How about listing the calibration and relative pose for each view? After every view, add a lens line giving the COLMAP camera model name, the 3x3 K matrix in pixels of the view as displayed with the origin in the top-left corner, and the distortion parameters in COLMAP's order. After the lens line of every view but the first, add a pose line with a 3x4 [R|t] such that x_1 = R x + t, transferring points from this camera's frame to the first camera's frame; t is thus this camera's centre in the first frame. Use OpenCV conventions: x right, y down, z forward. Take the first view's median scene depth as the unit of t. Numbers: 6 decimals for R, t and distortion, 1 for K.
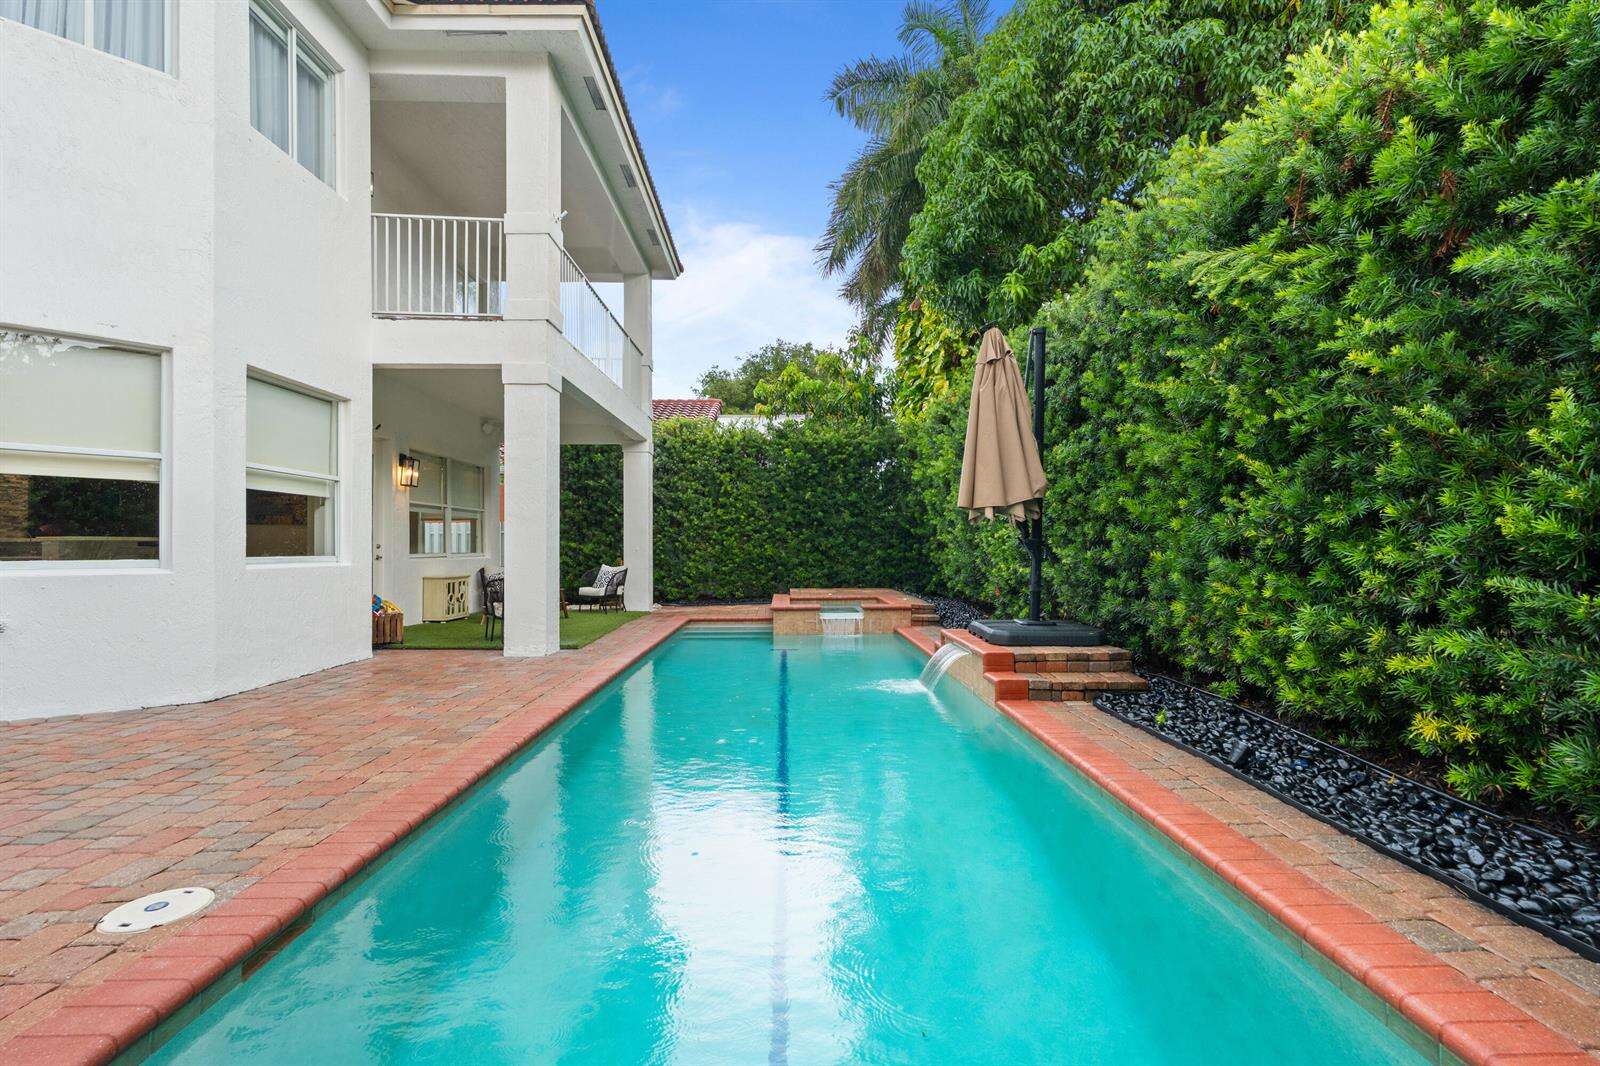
lens RADIAL K [[726.0, 0, 805.6], [0, 726.0, 540.2], [0, 0, 1]] dist [-0.002430, -0.000054]
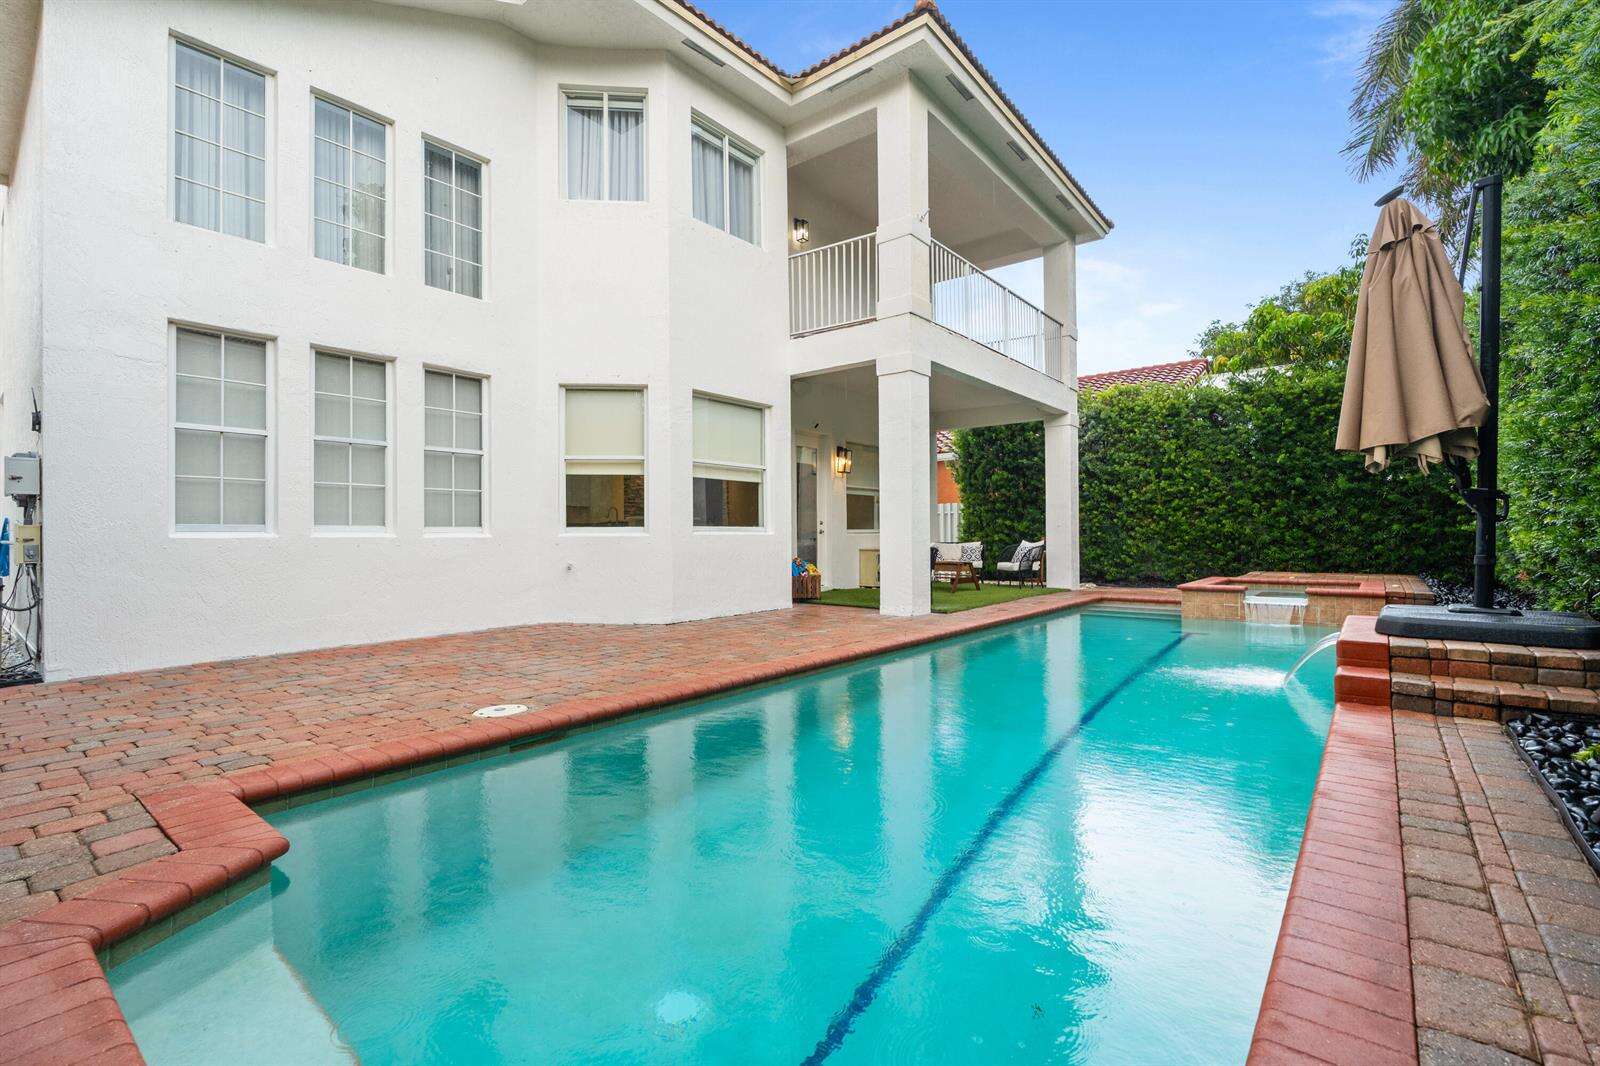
lens RADIAL K [[726.0, 0, 805.6], [0, 726.0, 531.0], [0, 0, 1]] dist [-0.002430, -0.000054]
pose [[0.759357, -0.008366, -0.650620, 0.181491], [0.010556, 0.999944, -0.000538, 0.021295], [0.650588, -0.006460, 0.759403, 0.043117]]
